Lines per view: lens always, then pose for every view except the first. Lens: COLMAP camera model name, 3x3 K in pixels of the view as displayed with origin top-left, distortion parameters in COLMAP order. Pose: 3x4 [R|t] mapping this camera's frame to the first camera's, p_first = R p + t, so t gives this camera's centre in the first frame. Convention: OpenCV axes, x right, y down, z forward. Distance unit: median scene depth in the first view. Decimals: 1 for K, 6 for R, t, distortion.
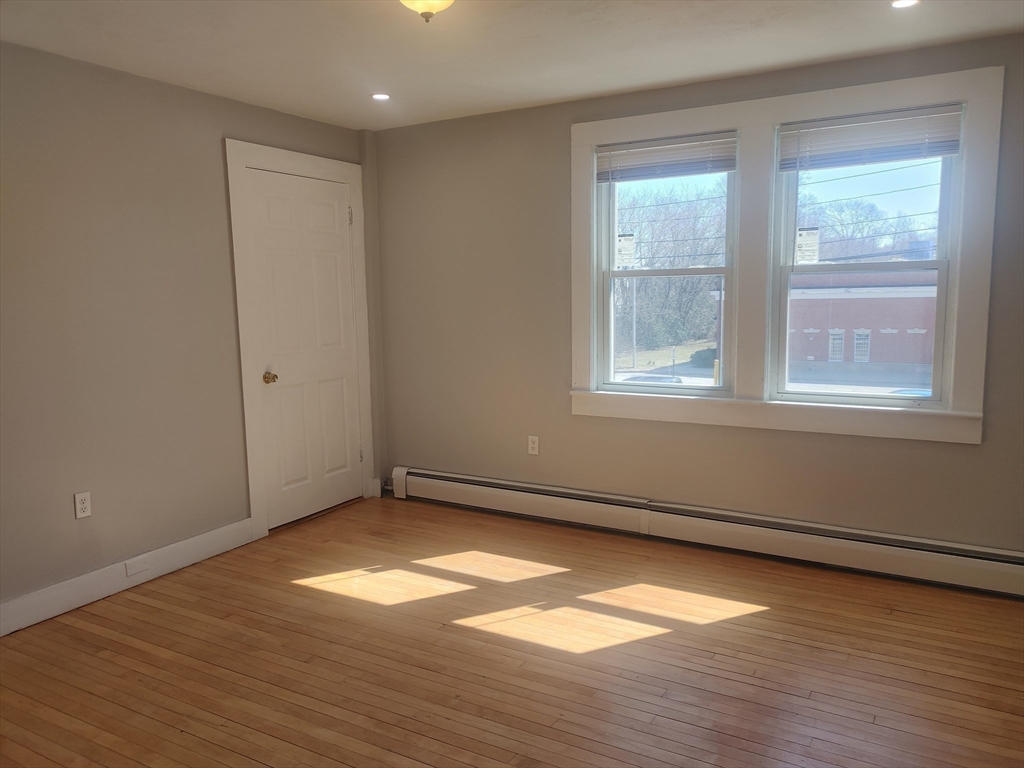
lens RADIAL K [[781.5, 0, 513.0], [0, 781.5, 384.2], [0, 0, 1]] dist [0.055002, -0.032098]
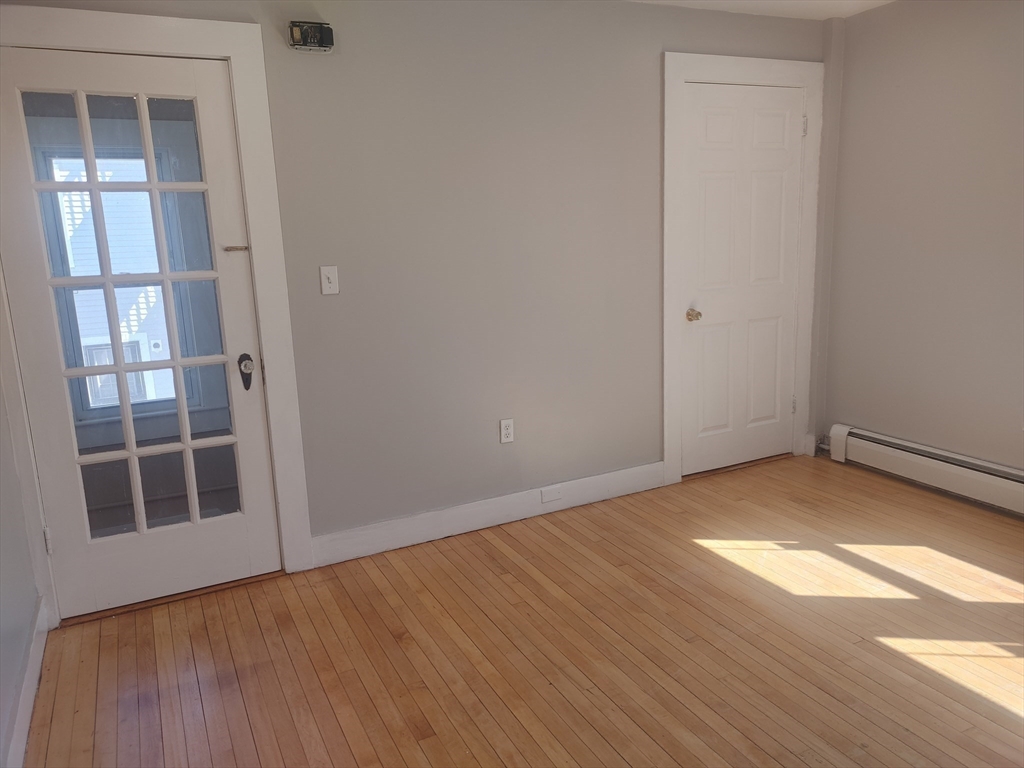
lens RADIAL K [[781.5, 0, 510.1], [0, 781.5, 382.4], [0, 0, 1]] dist [0.055002, -0.032098]
pose [[0.835654, 0.088615, -0.542060, 0.022599], [-0.039383, 0.994026, 0.101788, -0.018398], [0.547842, -0.063712, 0.834152, 0.132754]]
